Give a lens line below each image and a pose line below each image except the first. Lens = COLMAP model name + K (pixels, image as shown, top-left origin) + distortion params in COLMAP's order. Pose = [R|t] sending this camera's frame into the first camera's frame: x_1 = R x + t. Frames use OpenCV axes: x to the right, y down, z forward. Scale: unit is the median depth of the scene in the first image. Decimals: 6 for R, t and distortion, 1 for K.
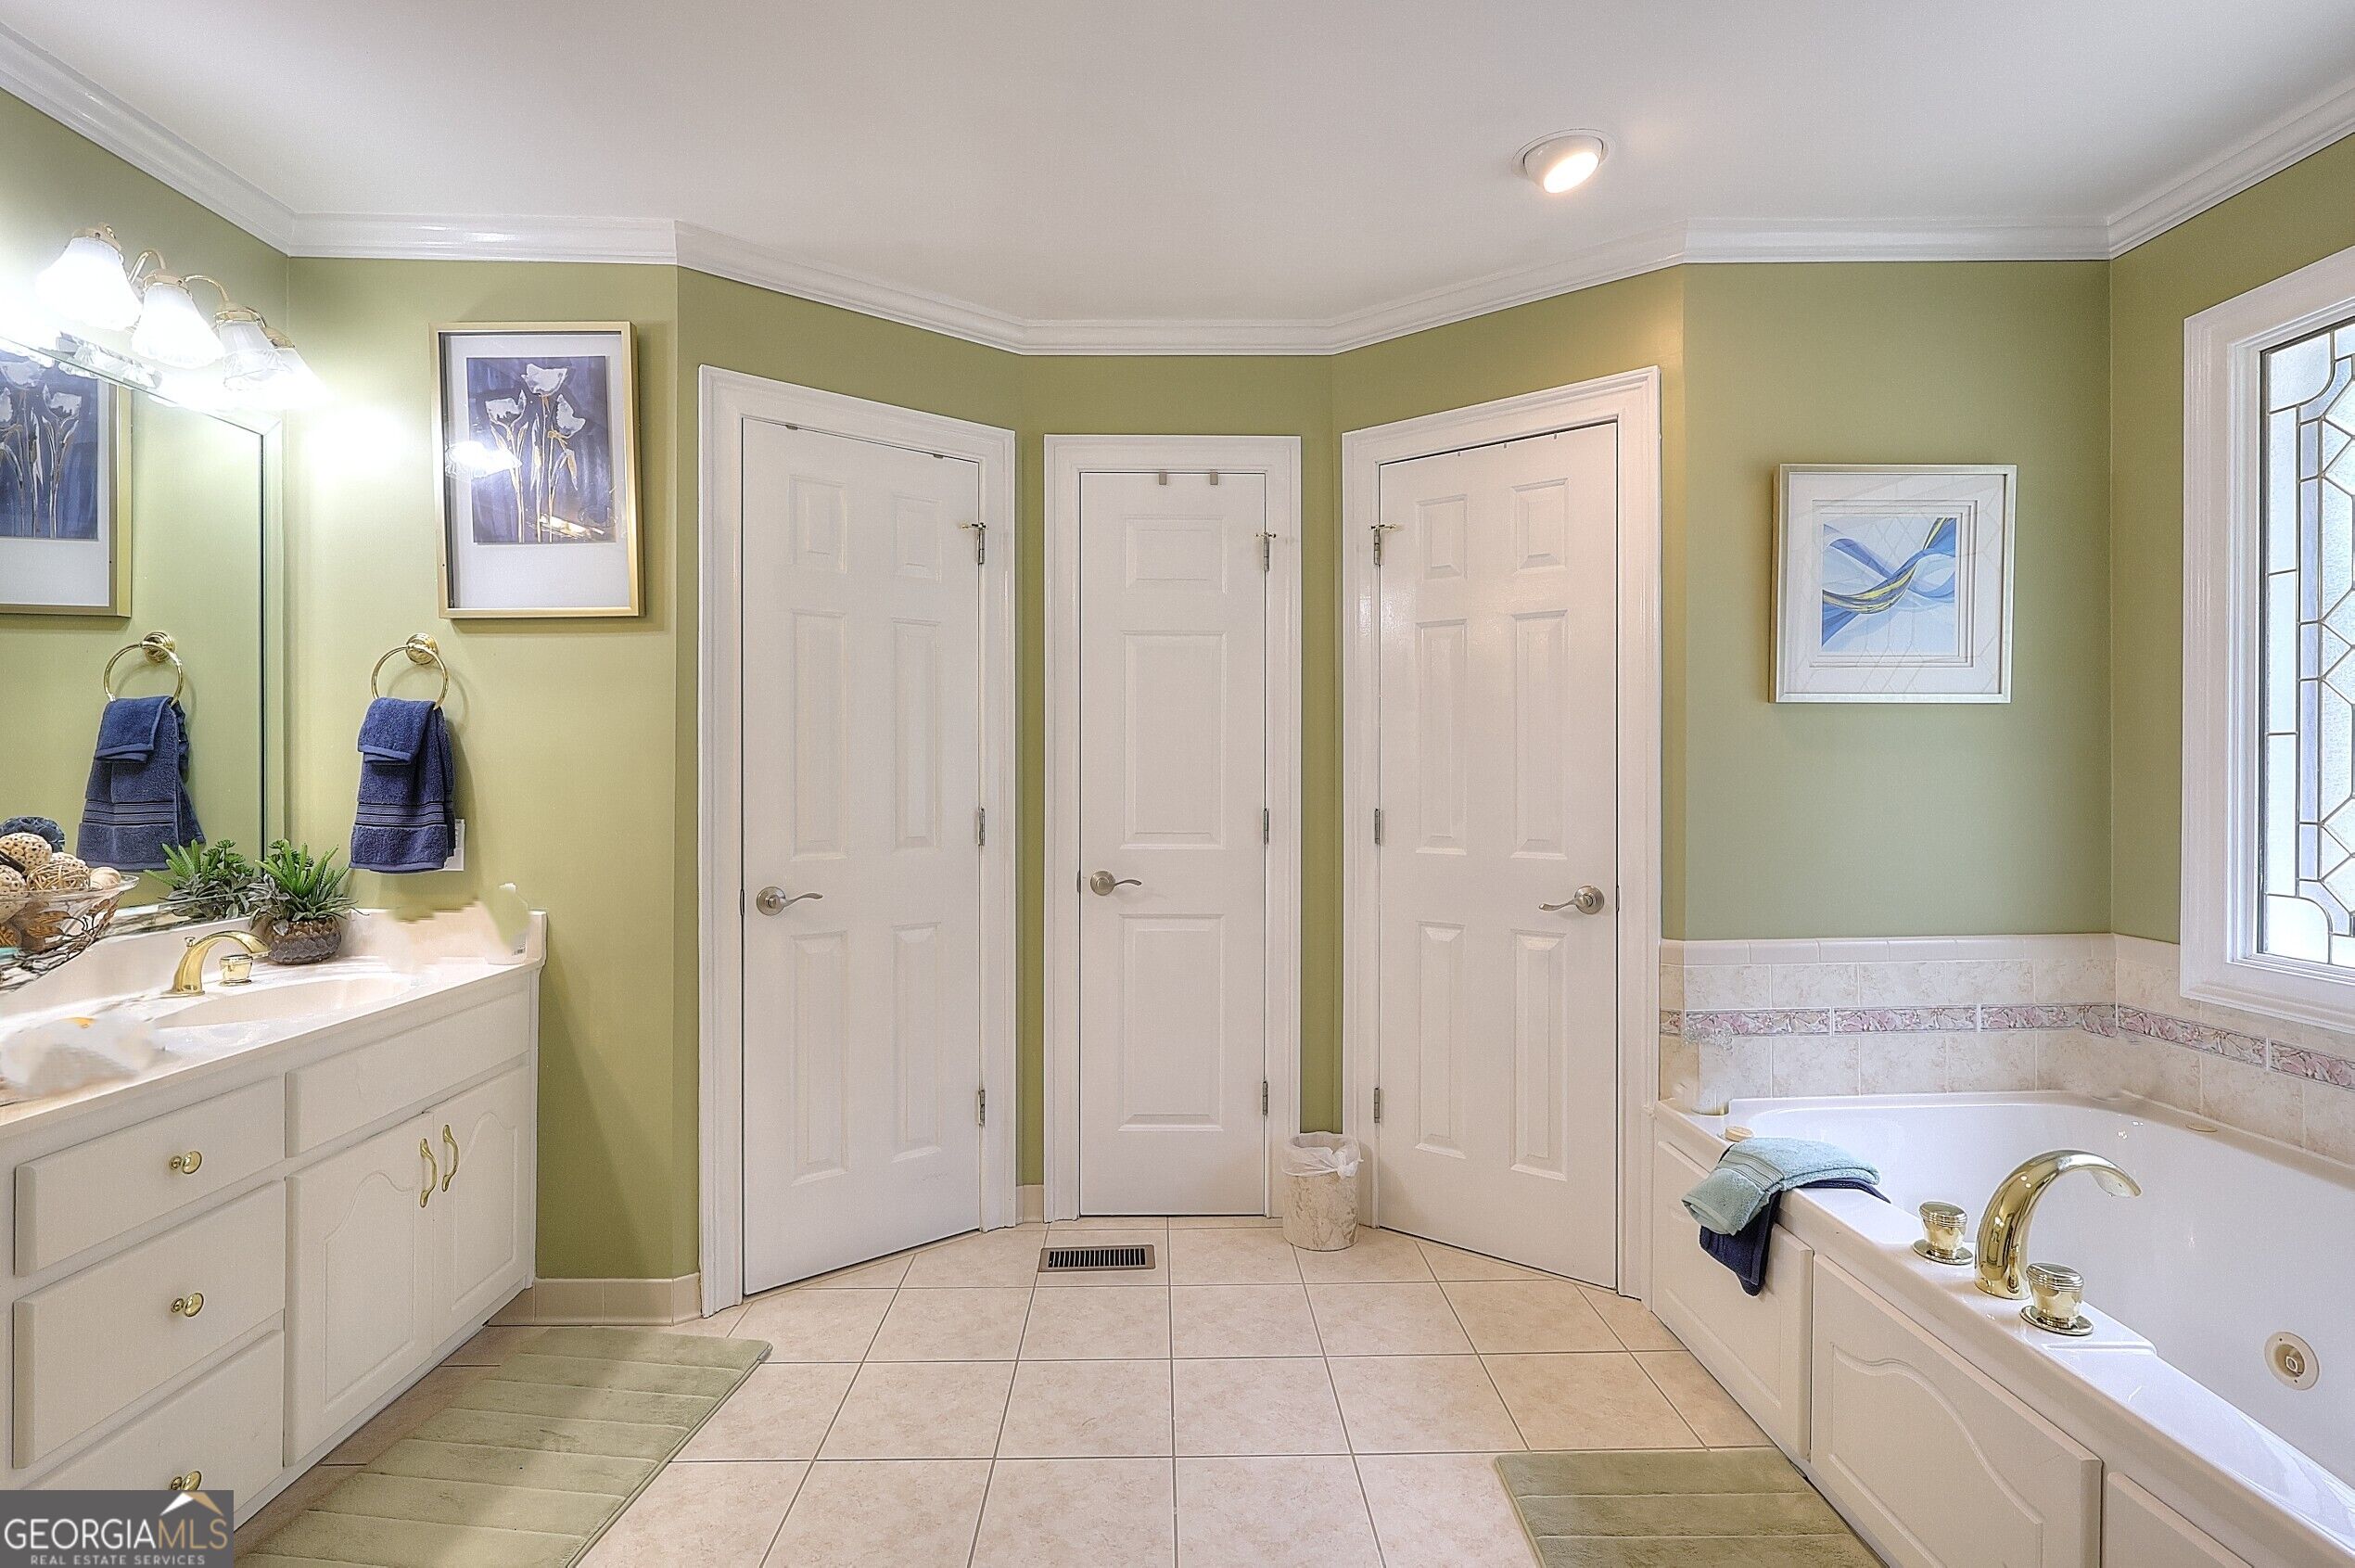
lens RADIAL K [[1066.4, 0, 1165.6], [0, 1066.4, 766.1], [0, 0, 1]] dist [-0.001046, 0.000505]
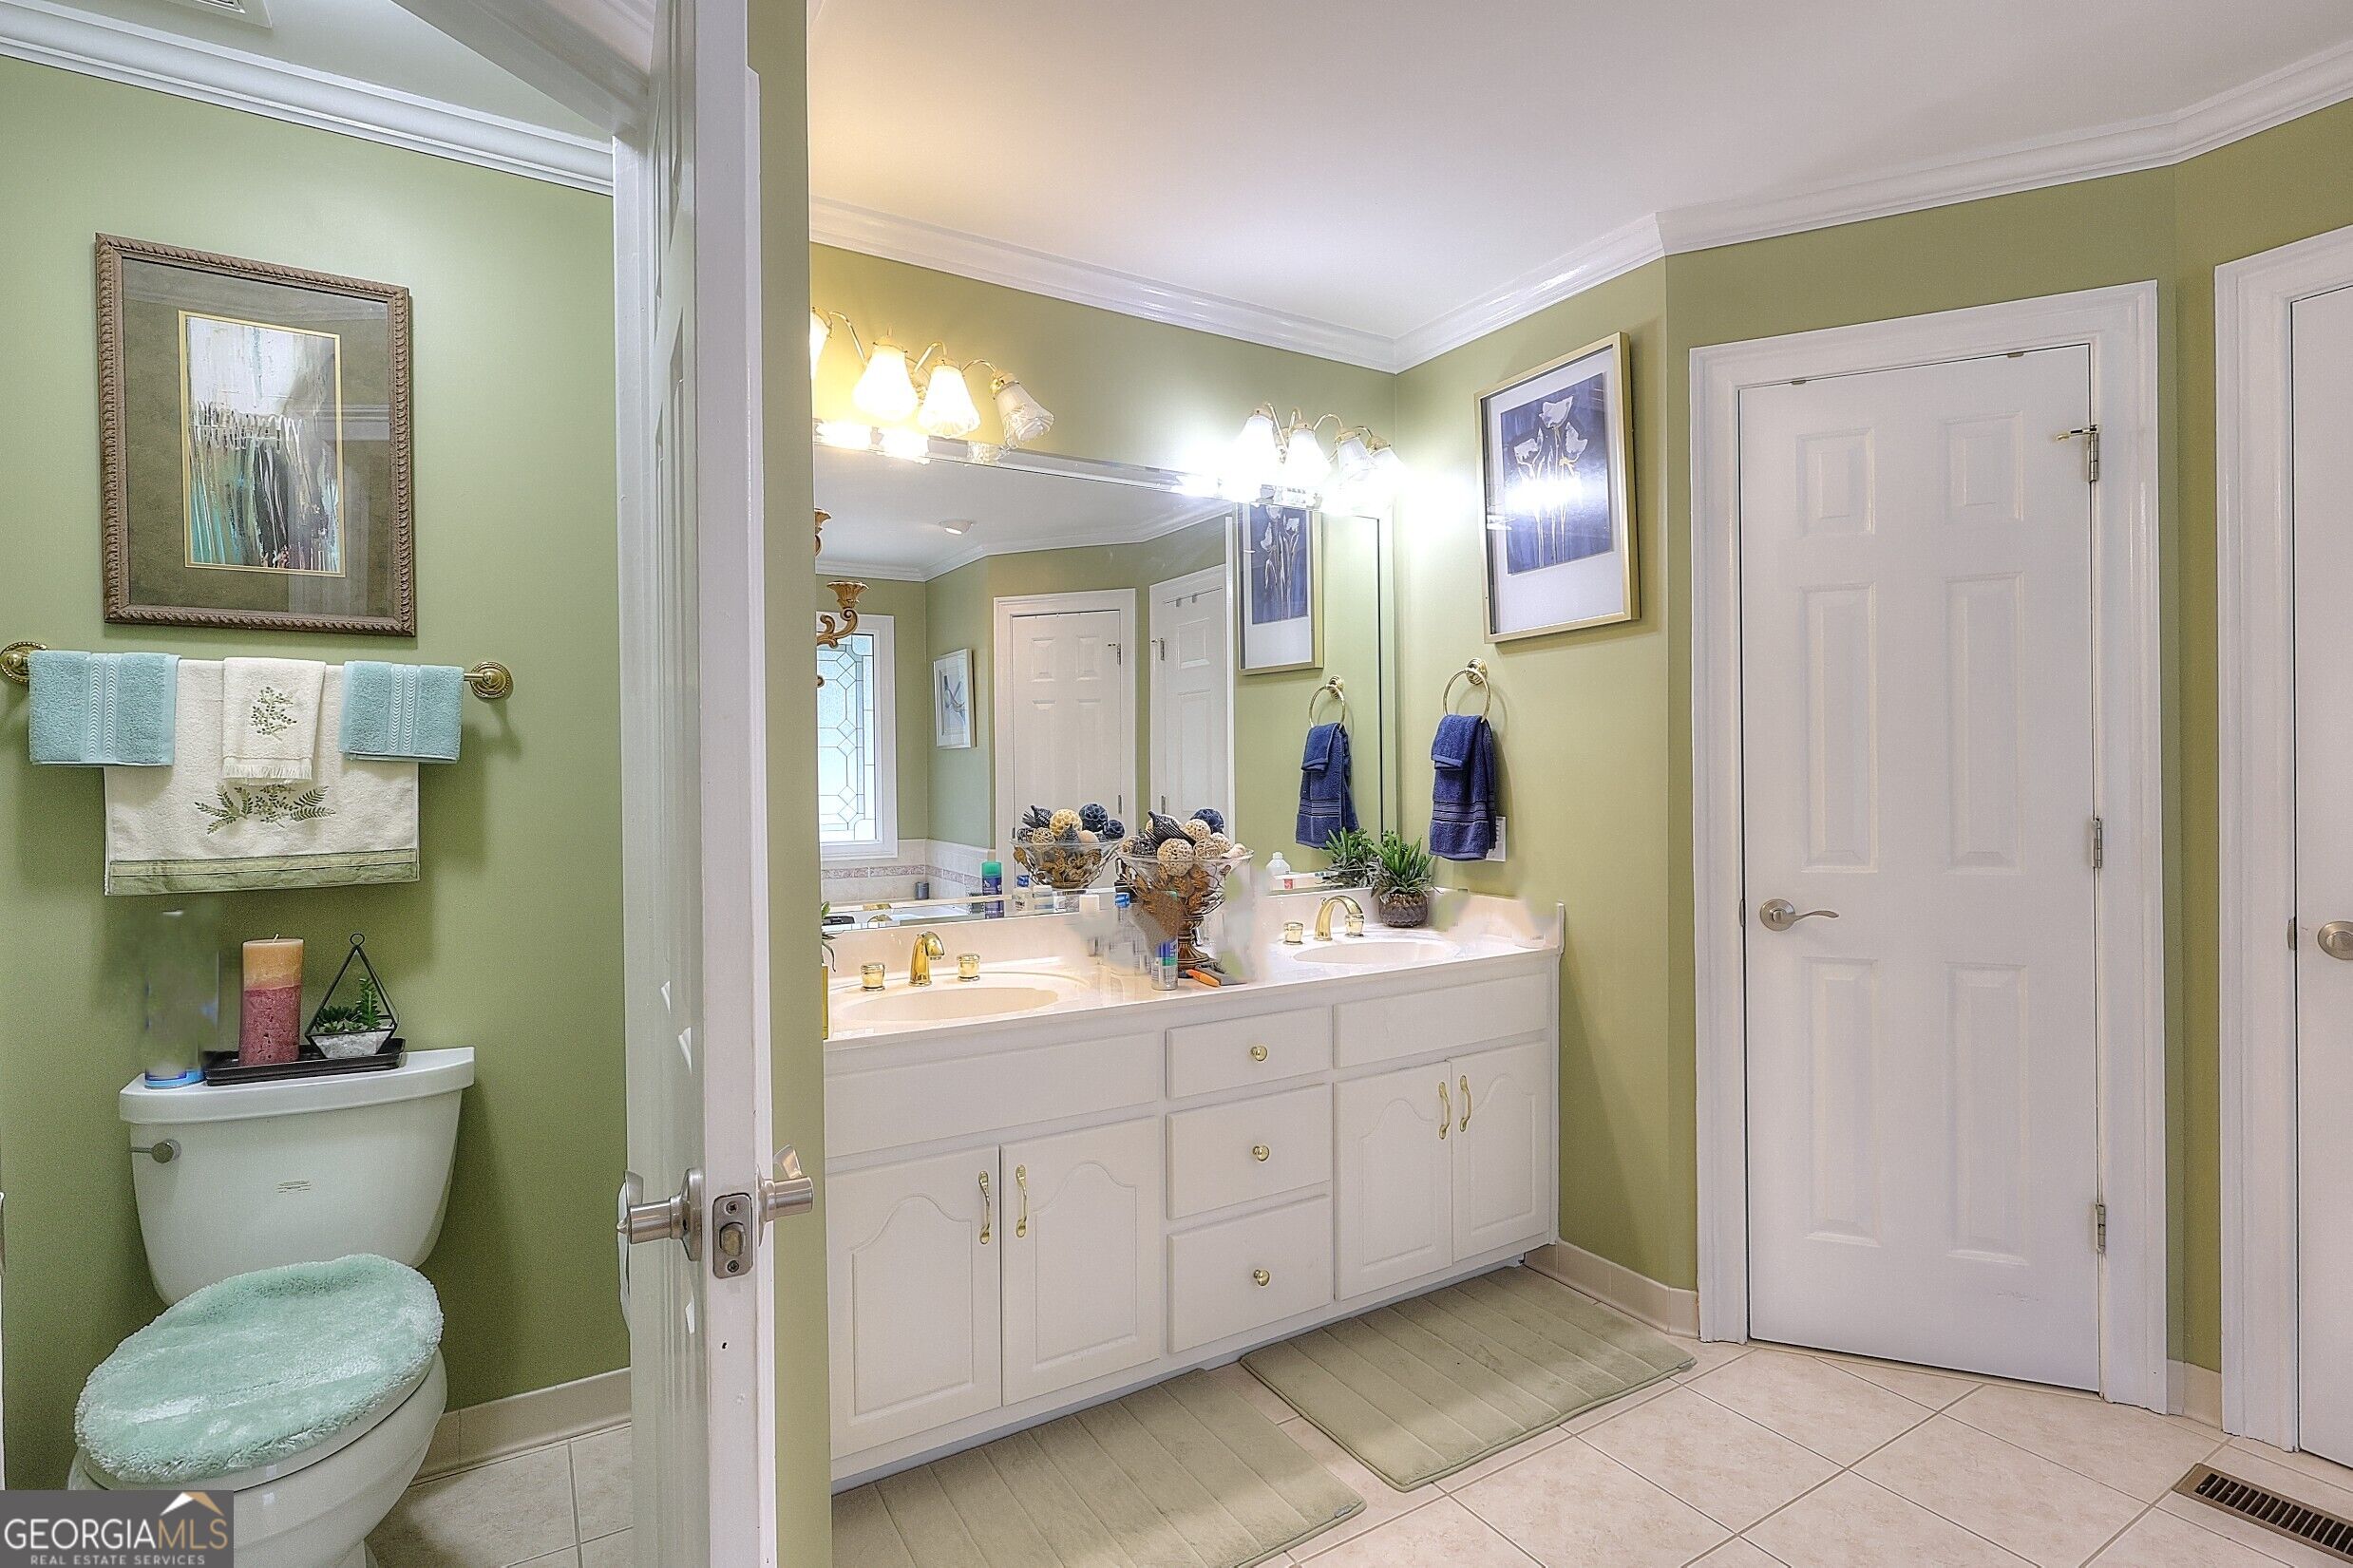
lens RADIAL K [[1092.2, 0, 1180.9], [0, 1092.2, 775.1], [0, 0, 1]] dist [0.000262, 0.001320]
pose [[0.519255, -0.010194, -0.854558, 0.165416], [0.018683, 0.999825, -0.000574, -0.000814], [0.854415, -0.015668, 0.519355, 0.092707]]
